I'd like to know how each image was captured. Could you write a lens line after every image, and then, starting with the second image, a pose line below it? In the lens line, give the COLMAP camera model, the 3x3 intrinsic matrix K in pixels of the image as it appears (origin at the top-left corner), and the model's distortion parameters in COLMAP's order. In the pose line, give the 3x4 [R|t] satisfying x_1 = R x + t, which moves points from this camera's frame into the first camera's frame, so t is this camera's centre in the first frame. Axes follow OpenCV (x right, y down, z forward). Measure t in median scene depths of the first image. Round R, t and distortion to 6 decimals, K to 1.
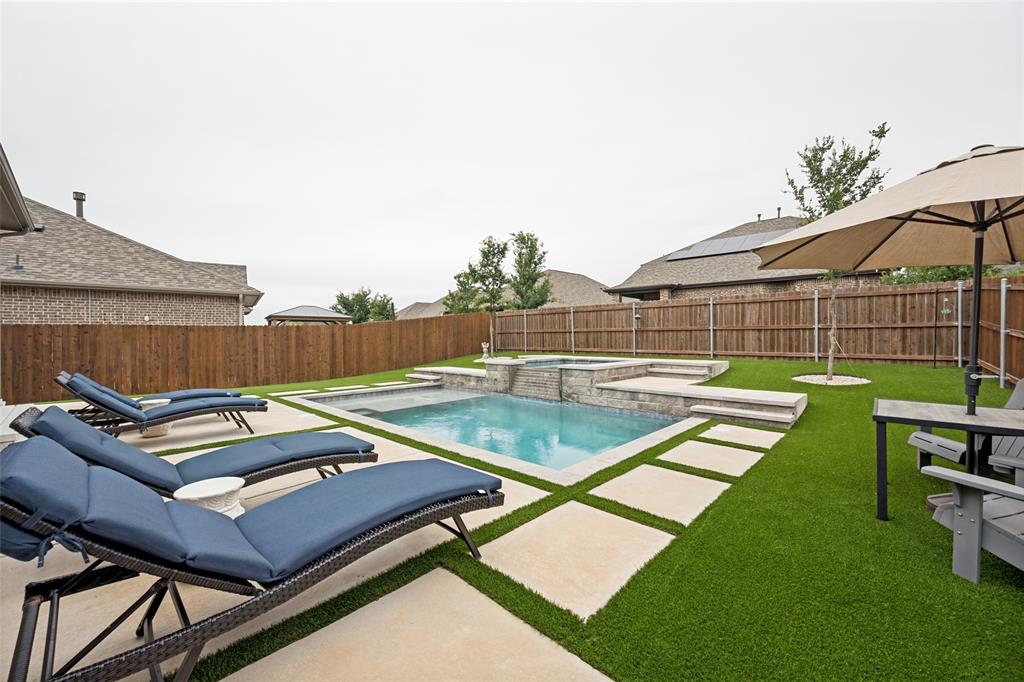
lens RADIAL K [[402.1, 0, 519.6], [0, 402.1, 337.9], [0, 0, 1]] dist [0.000671, -0.001222]
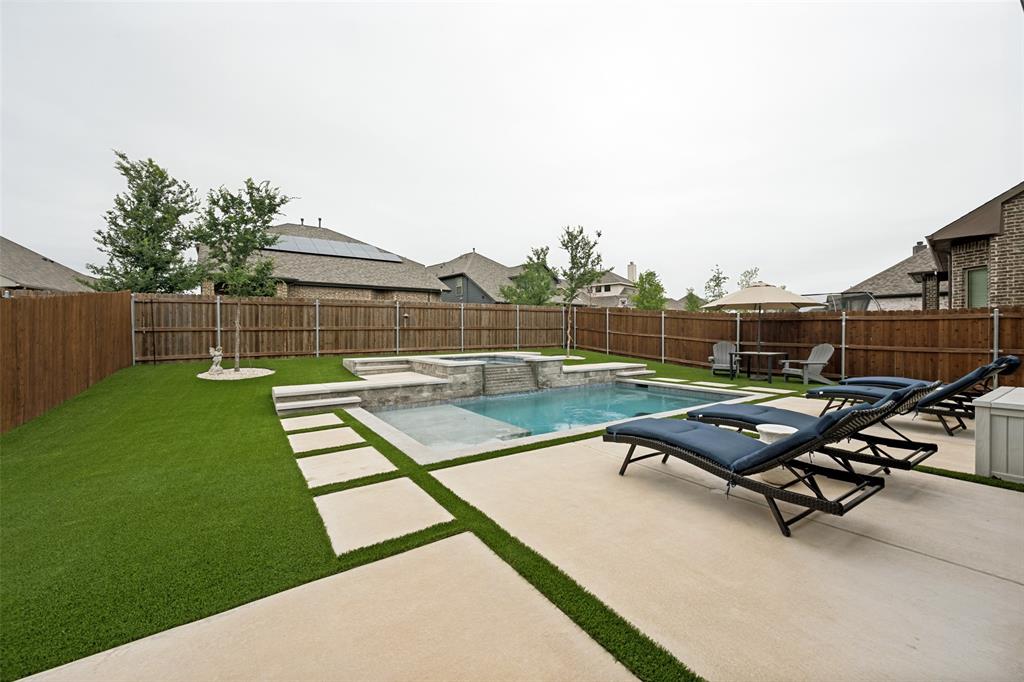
lens RADIAL K [[402.1, 0, 519.8], [0, 402.1, 337.4], [0, 0, 1]] dist [0.000671, -0.001222]
pose [[0.215506, -0.006031, 0.976484, -0.637898], [0.013771, 0.999900, 0.003136, 0.003263], [-0.976405, 0.012772, 0.215568, 0.506904]]
